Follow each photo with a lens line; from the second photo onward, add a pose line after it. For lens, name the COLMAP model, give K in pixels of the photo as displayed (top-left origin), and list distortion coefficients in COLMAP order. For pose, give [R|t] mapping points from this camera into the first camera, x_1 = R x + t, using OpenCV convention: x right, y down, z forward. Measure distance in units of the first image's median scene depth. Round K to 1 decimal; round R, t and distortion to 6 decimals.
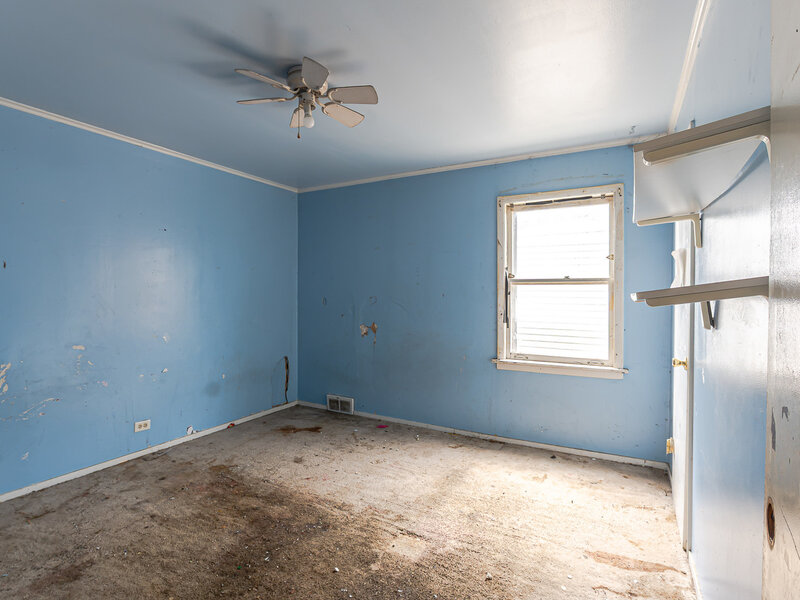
lens RADIAL K [[412.8, 0, 398.5], [0, 412.8, 299.3], [0, 0, 1]] dist [-0.008043, 0.000444]
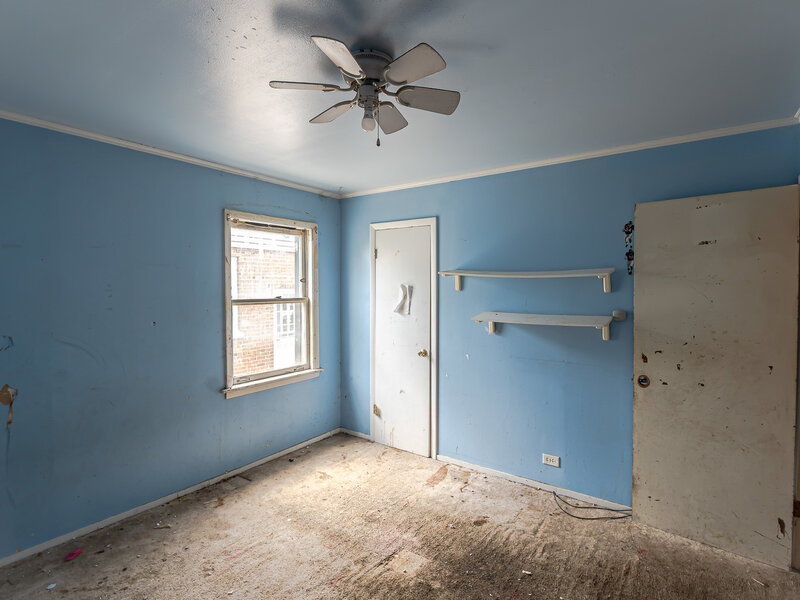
lens RADIAL K [[412.8, 0, 398.5], [0, 412.8, 299.3], [0, 0, 1]] dist [-0.008043, 0.000444]
pose [[0.124224, -0.040292, 0.991436, -0.654608], [0.006775, 0.999186, 0.039758, -0.091411], [-0.992231, 0.001778, 0.124396, 0.556707]]
